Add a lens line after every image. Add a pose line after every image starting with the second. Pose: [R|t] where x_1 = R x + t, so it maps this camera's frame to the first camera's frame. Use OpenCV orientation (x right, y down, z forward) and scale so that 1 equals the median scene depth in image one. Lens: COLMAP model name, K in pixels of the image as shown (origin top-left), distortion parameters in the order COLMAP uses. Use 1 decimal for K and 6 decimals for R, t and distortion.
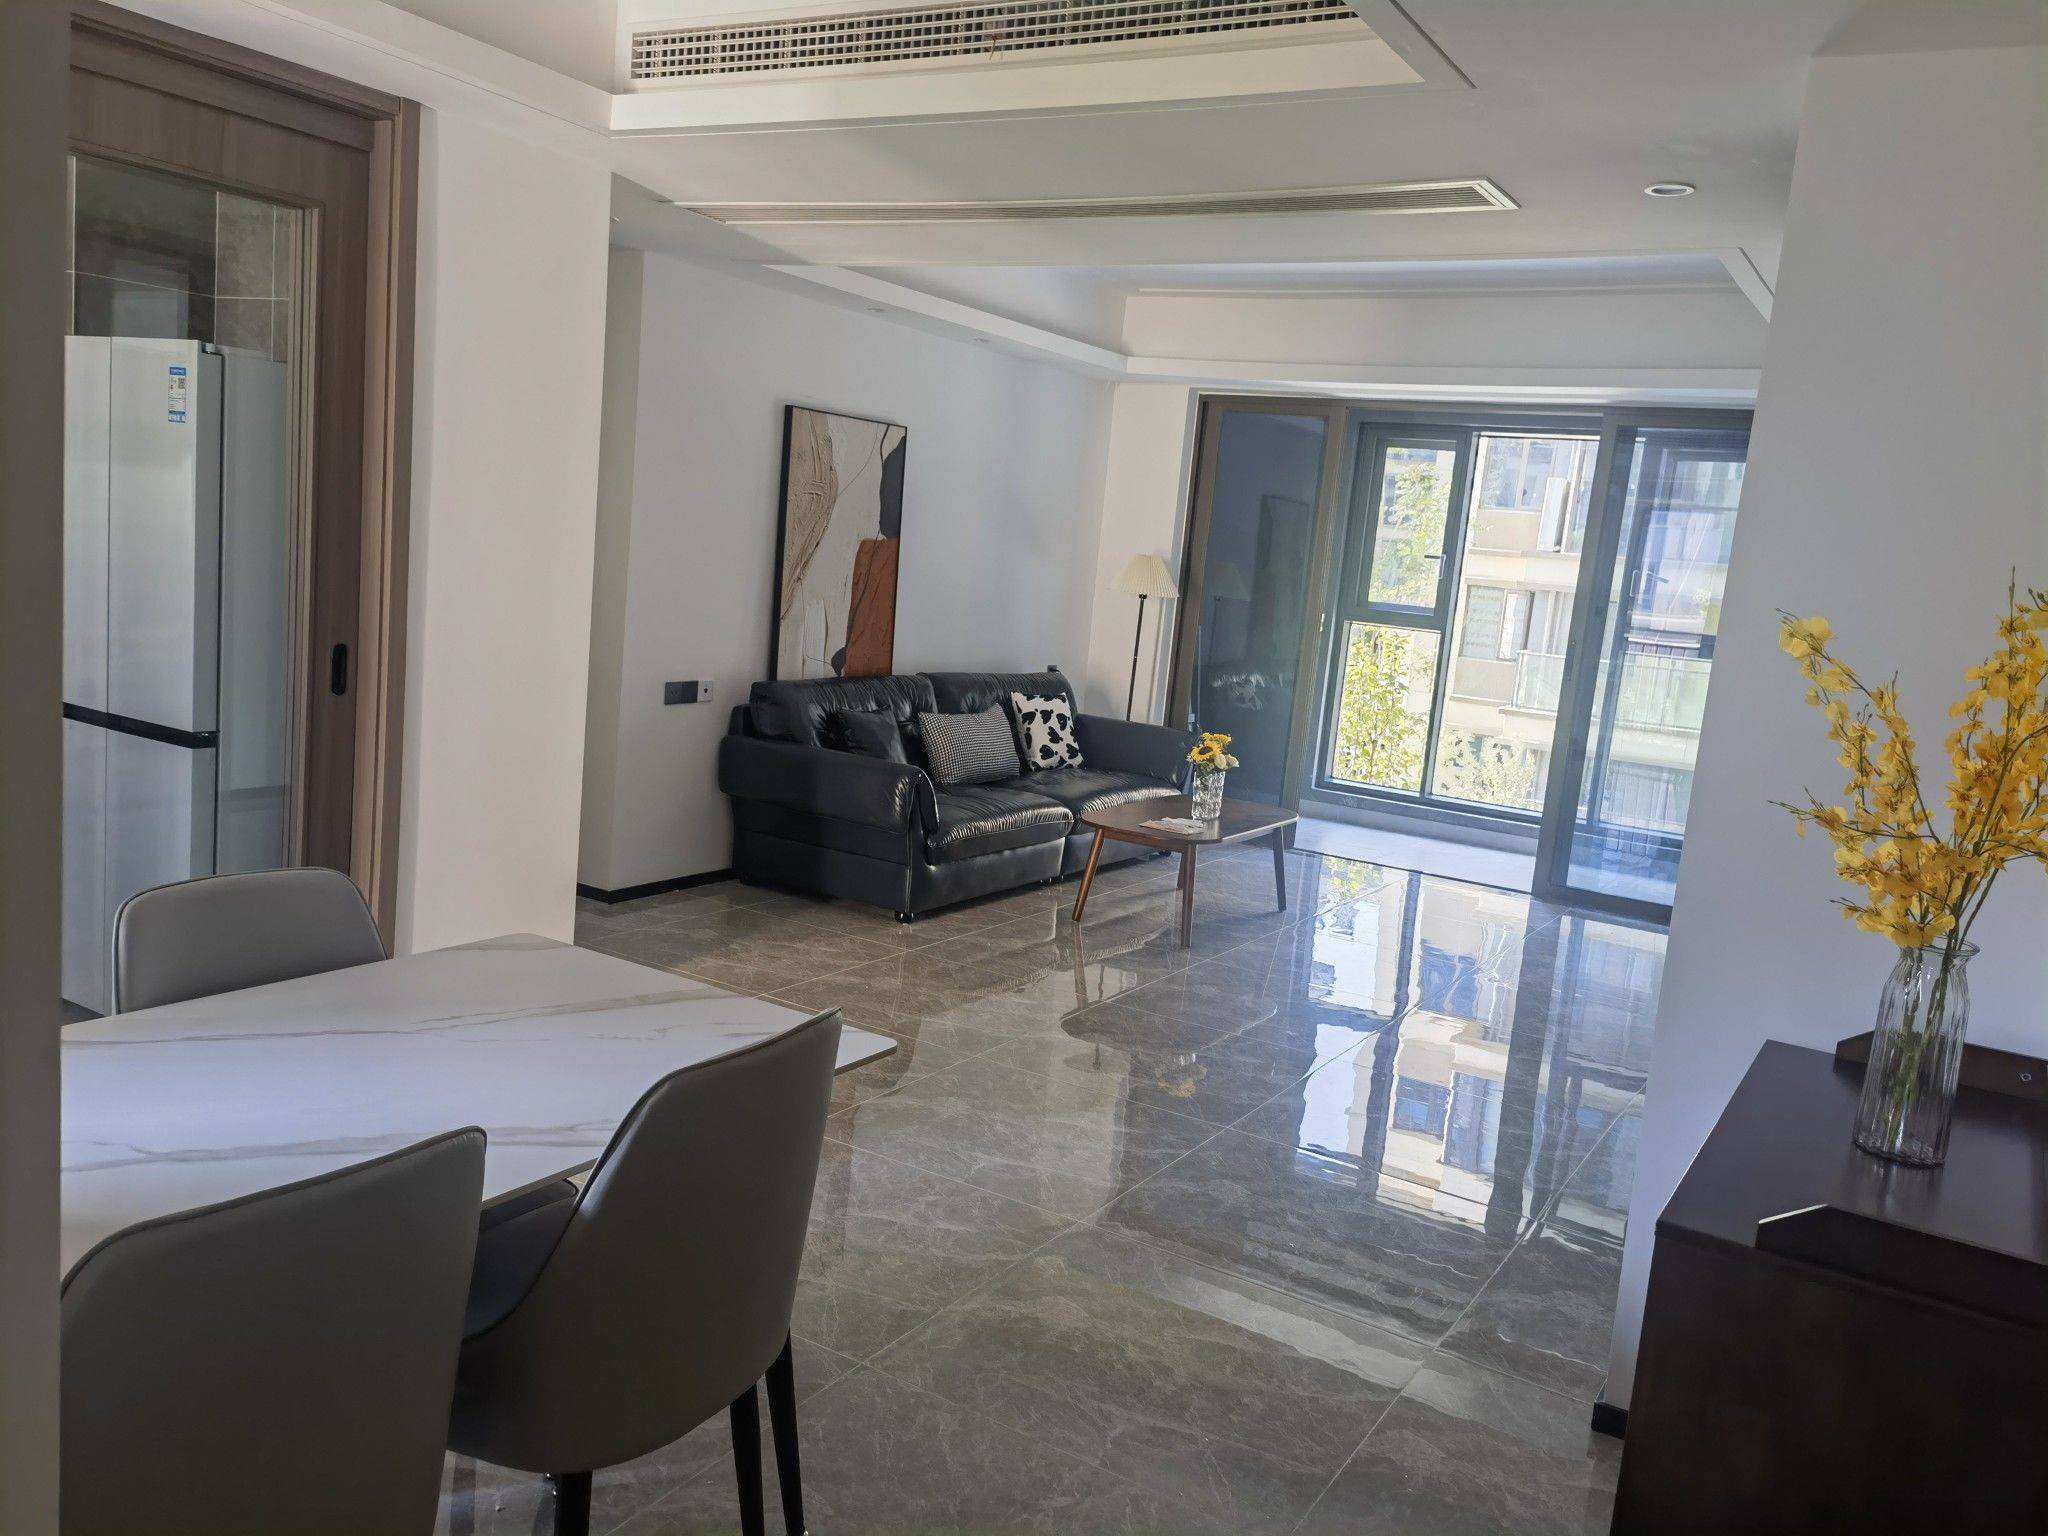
lens RADIAL K [[1620.8, 0, 1012.8], [0, 1620.8, 752.5], [0, 0, 1]] dist [0.106684, -0.104794]
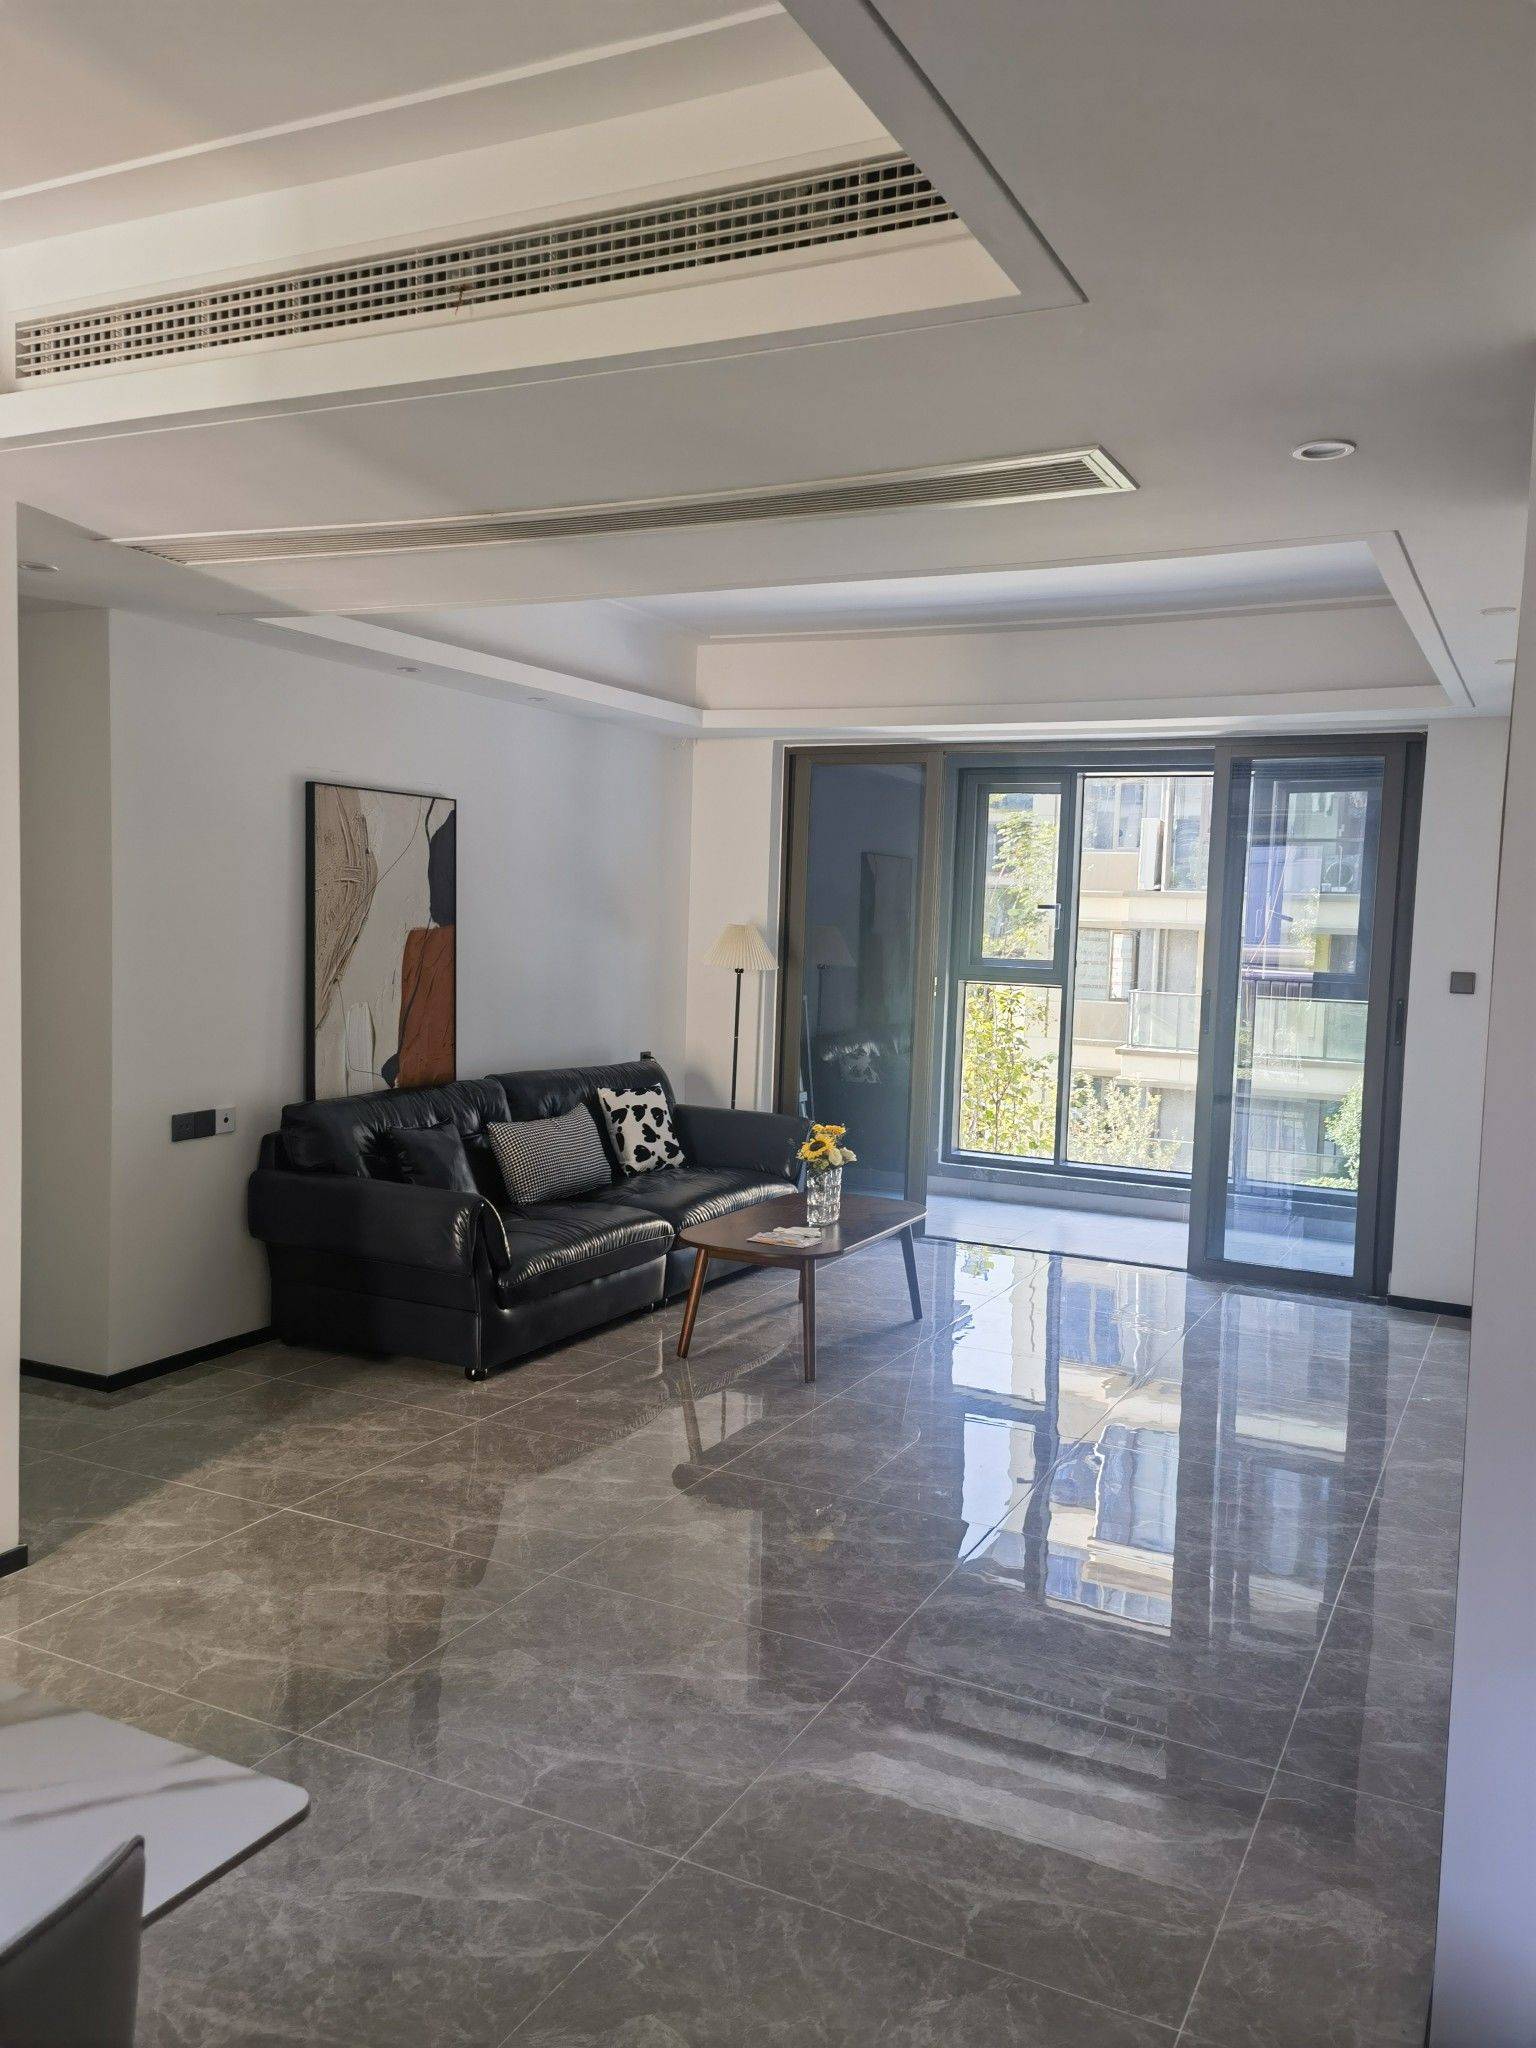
lens RADIAL K [[1620.8, 0, 756.6], [0, 1620.8, 1034.3], [0, 0, 1]] dist [0.106684, -0.104794]
pose [[0.994682, -0.068835, 0.076615, 0.023281], [0.072595, 0.996233, -0.047425, -0.021860], [-0.073062, 0.052734, 0.995932, 0.130028]]
